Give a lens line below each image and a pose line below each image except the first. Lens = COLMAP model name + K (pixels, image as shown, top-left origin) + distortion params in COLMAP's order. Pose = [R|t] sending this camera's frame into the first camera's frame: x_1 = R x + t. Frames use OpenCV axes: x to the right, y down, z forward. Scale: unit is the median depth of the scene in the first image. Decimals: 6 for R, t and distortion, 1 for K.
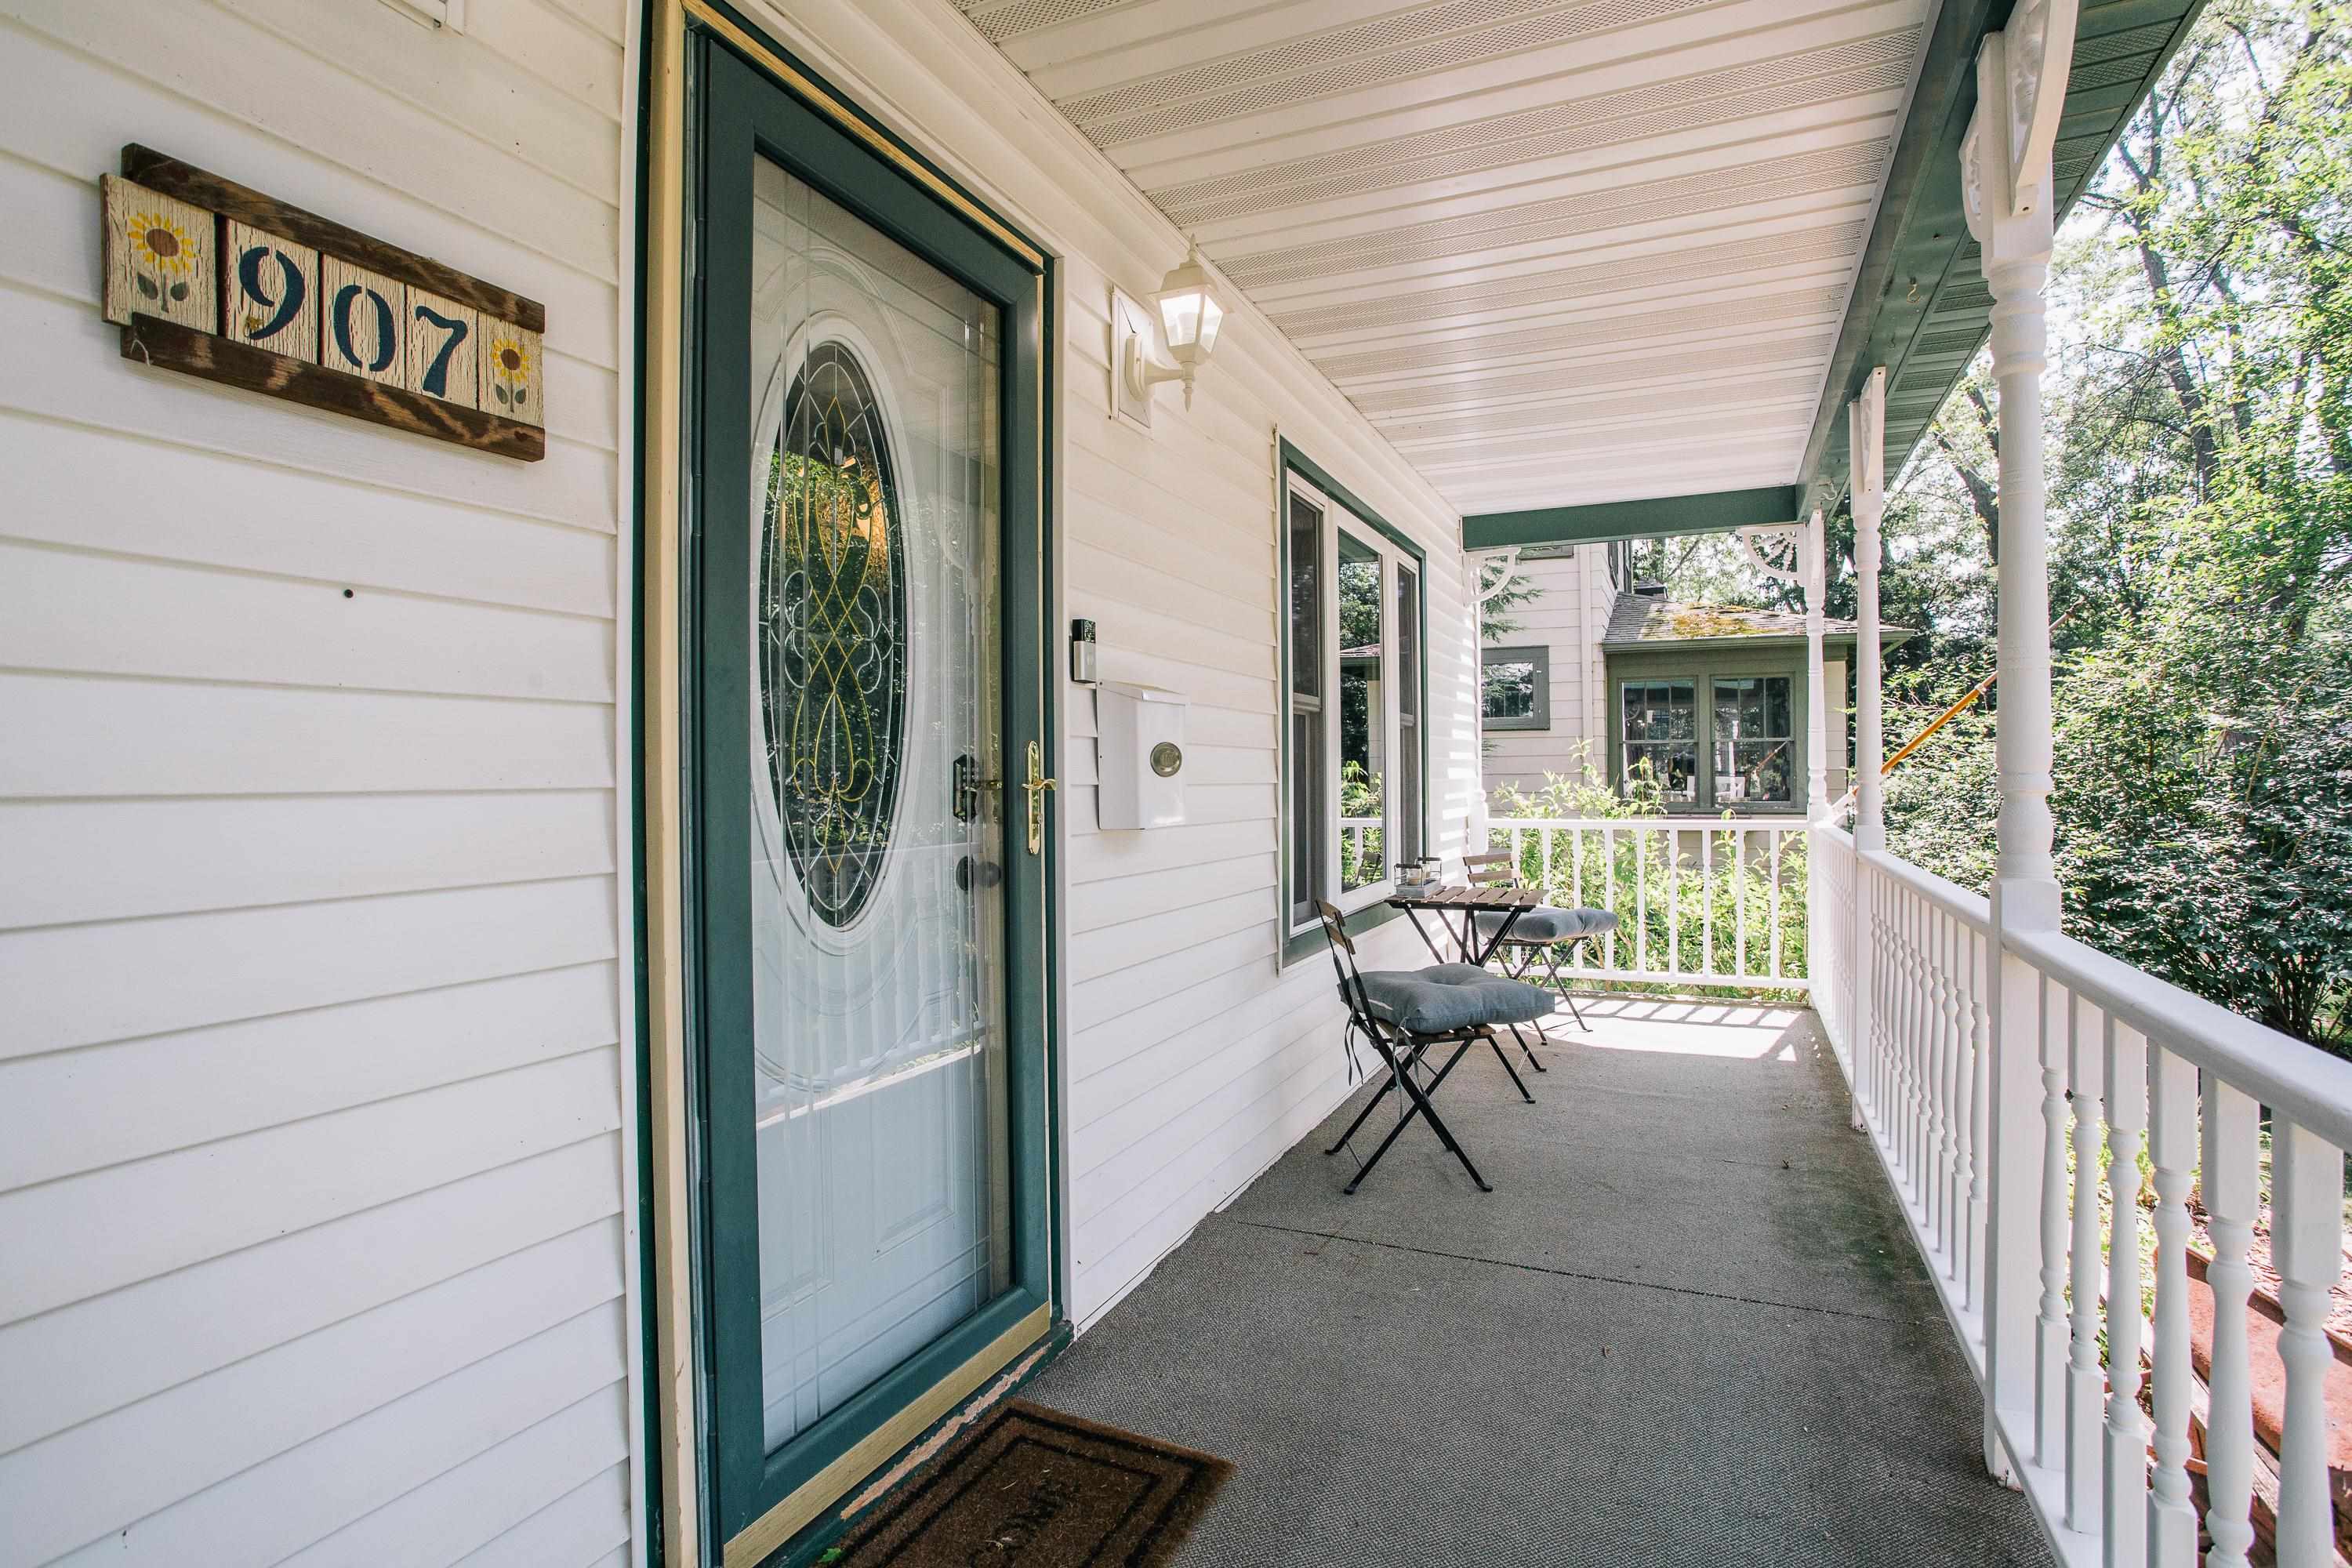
lens RADIAL K [[1150.4, 0, 1183.2], [0, 1150.4, 779.2], [0, 0, 1]] dist [-0.048846, 0.013516]
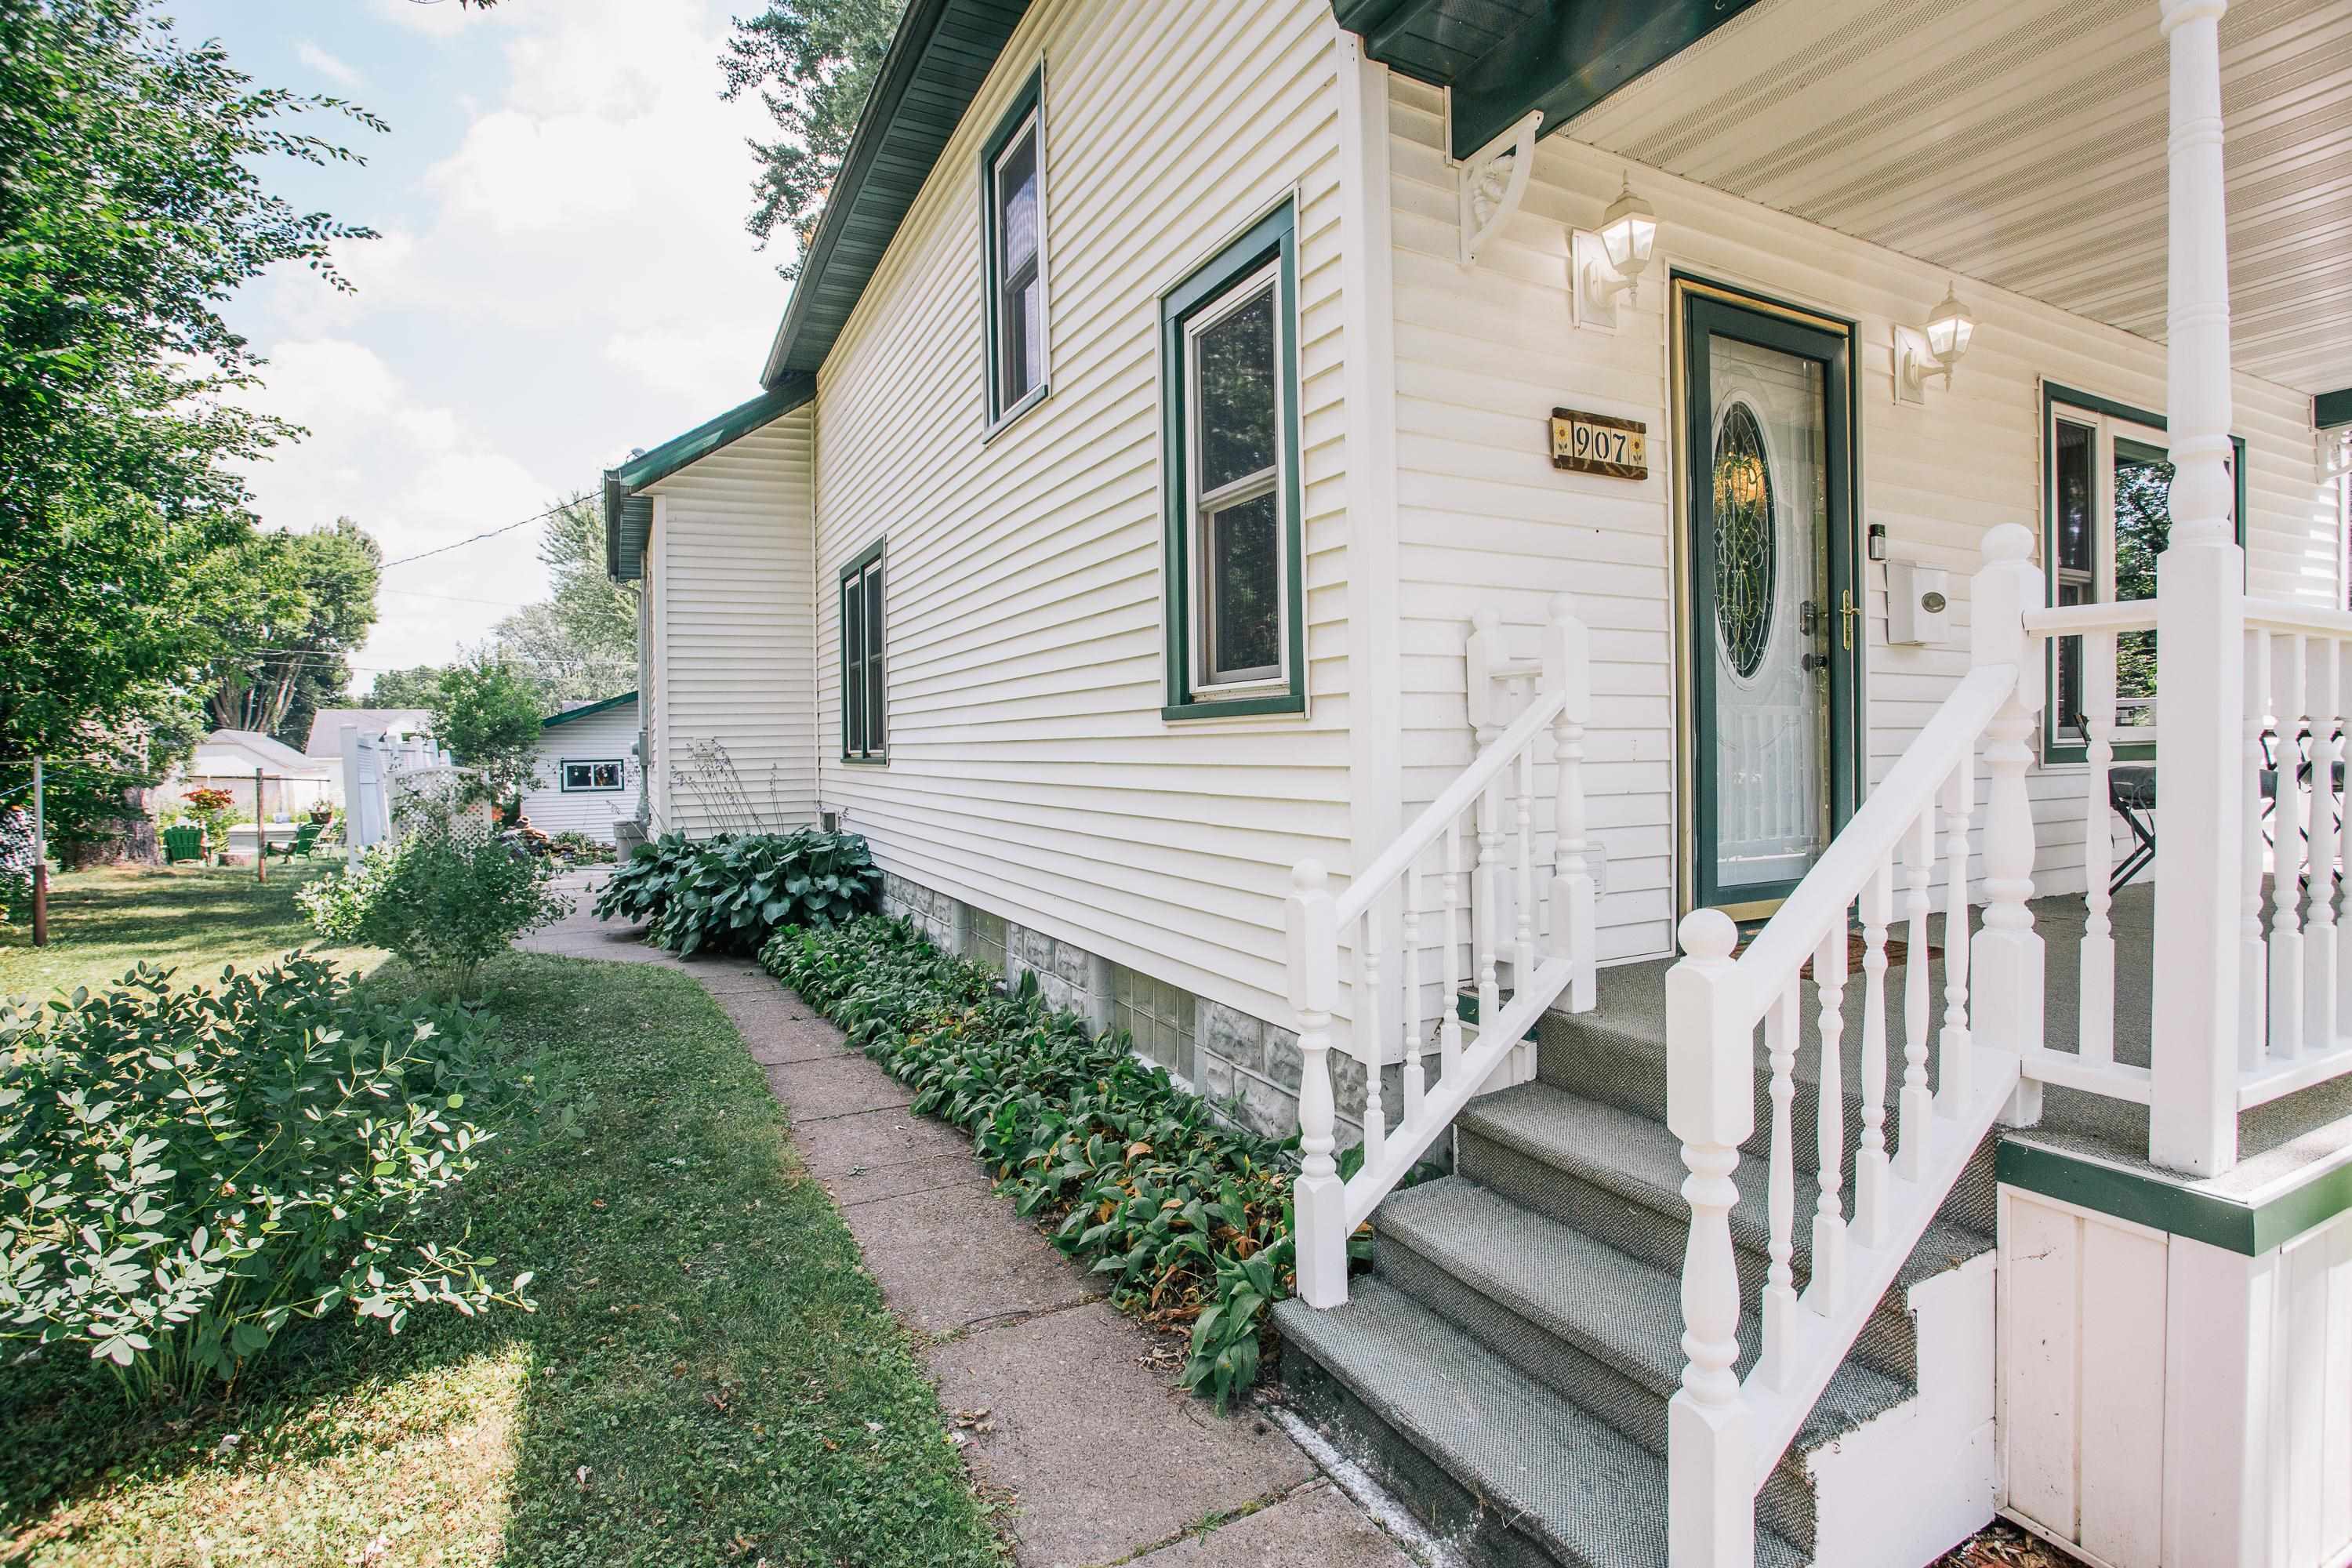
lens RADIAL K [[1150.4, 0, 1201.5], [0, 1150.4, 768.2], [0, 0, 1]] dist [-0.048846, 0.013516]
pose [[0.796152, 0.002110, -0.605093, 0.147908], [0.008943, 0.999844, 0.015254, 0.215022], [0.605031, -0.017556, 0.796008, -1.091163]]
